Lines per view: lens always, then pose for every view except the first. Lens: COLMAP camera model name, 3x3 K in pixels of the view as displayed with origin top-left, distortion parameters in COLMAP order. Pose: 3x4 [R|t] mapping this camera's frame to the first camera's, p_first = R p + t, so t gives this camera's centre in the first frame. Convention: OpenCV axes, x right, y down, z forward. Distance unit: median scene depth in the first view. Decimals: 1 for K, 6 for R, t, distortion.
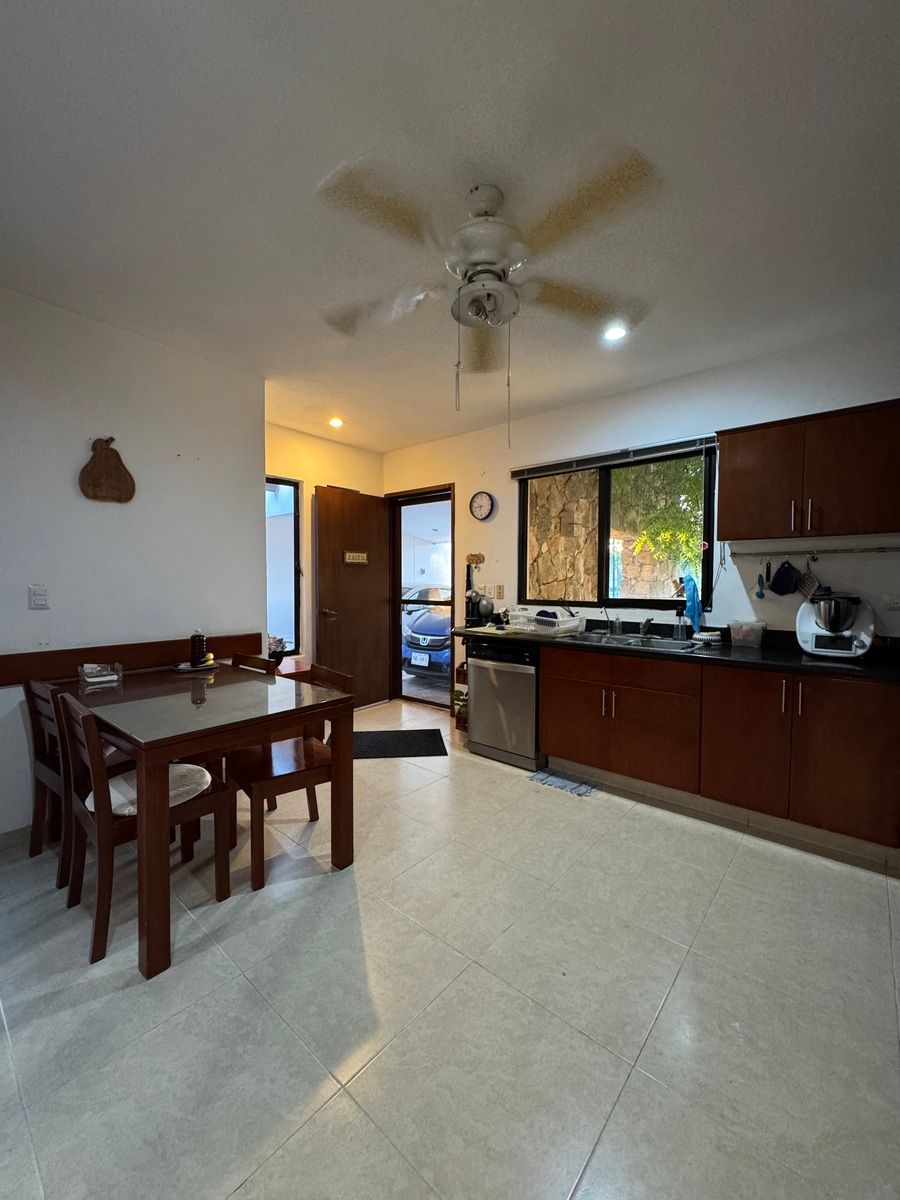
lens RADIAL K [[478.9, 0, 452.1], [0, 478.9, 598.1], [0, 0, 1]] dist [-0.000549, 0.000937]
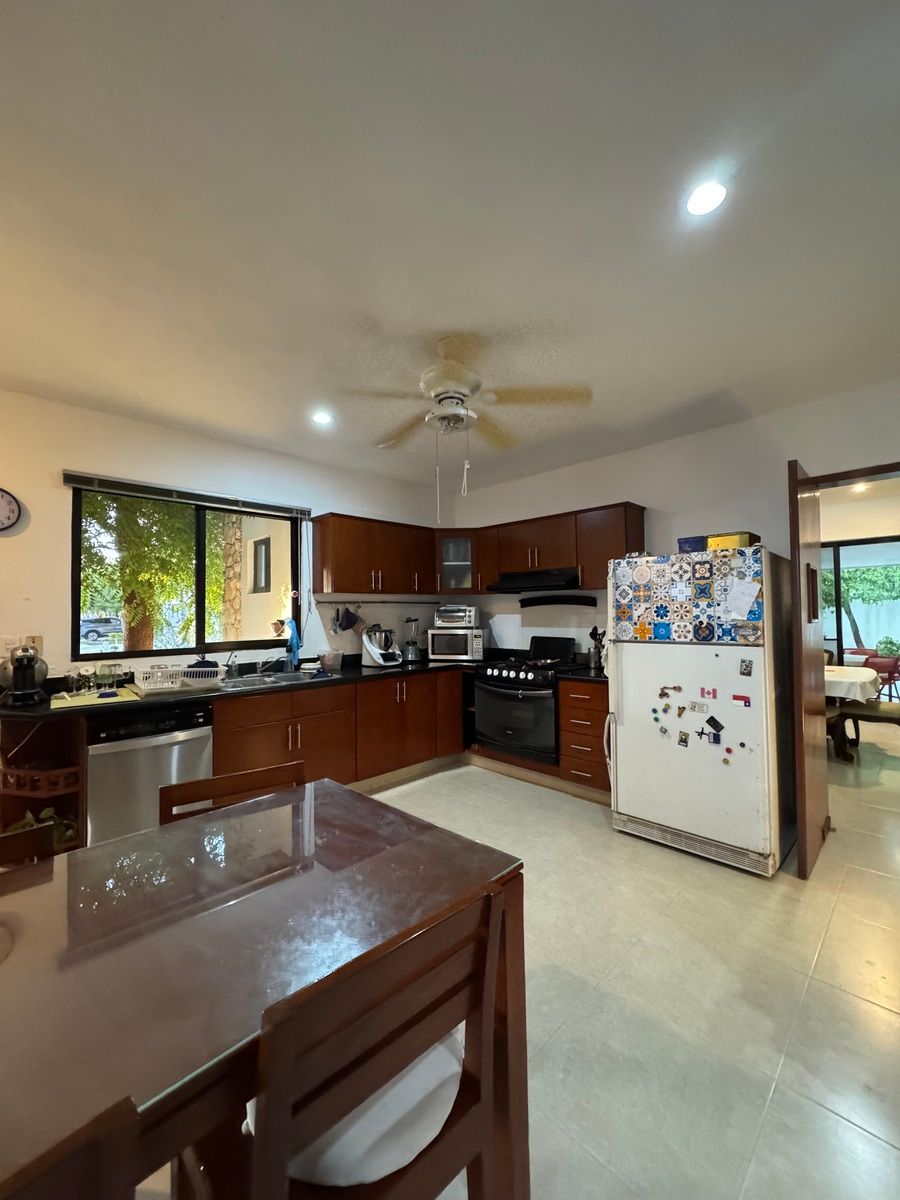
lens RADIAL K [[478.9, 0, 450.1], [0, 478.9, 600.0], [0, 0, 1]] dist [-0.000549, 0.000937]
pose [[0.081418, 0.027017, 0.996314, -0.685338], [0.053906, 0.998050, -0.031469, -0.033985], [-0.995221, 0.056269, 0.079803, 0.507918]]
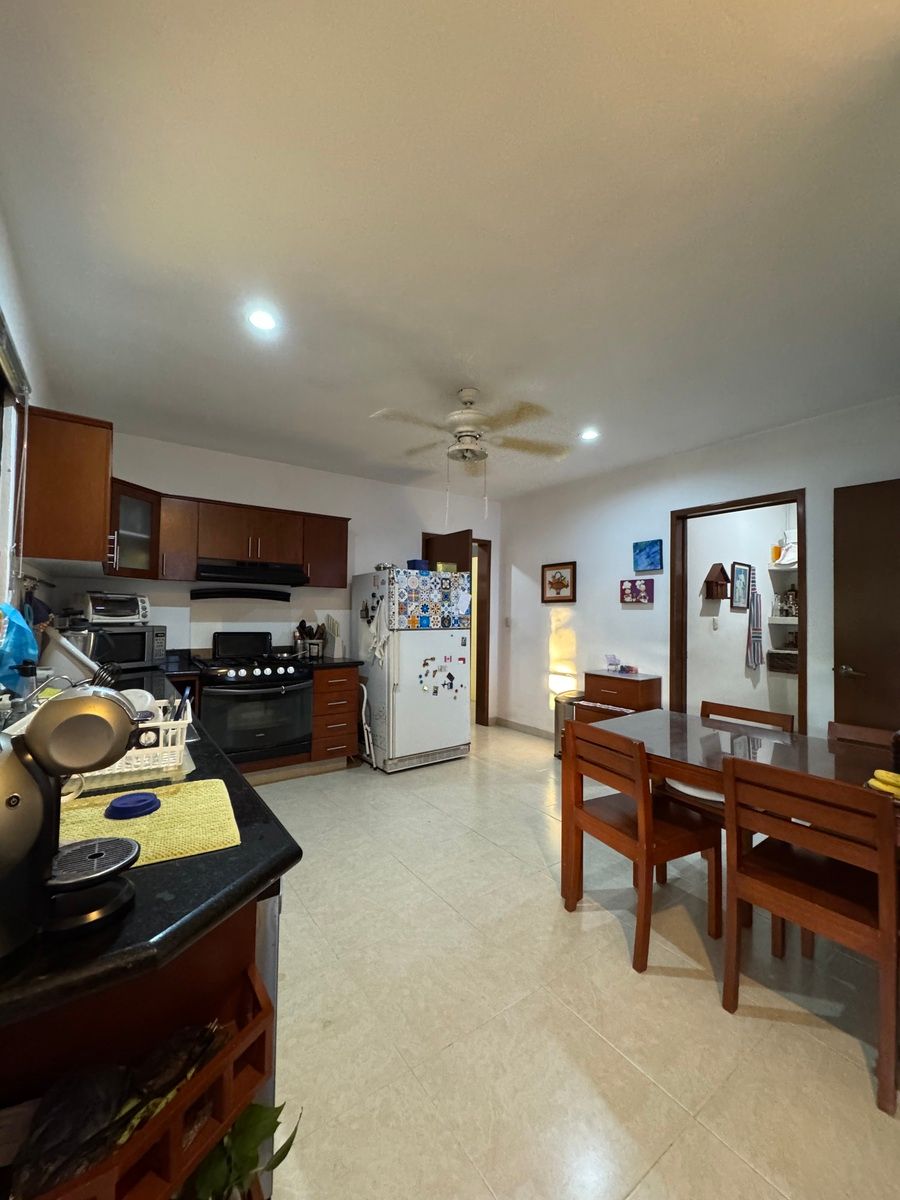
lens RADIAL K [[478.9, 0, 448.4], [0, 478.9, 601.9], [0, 0, 1]] dist [-0.000549, 0.000937]
pose [[-0.969961, -0.005743, 0.243191, -0.246967], [-0.001212, 0.999823, 0.018776, -0.057192], [-0.243256, 0.017917, -0.969797, 1.280438]]
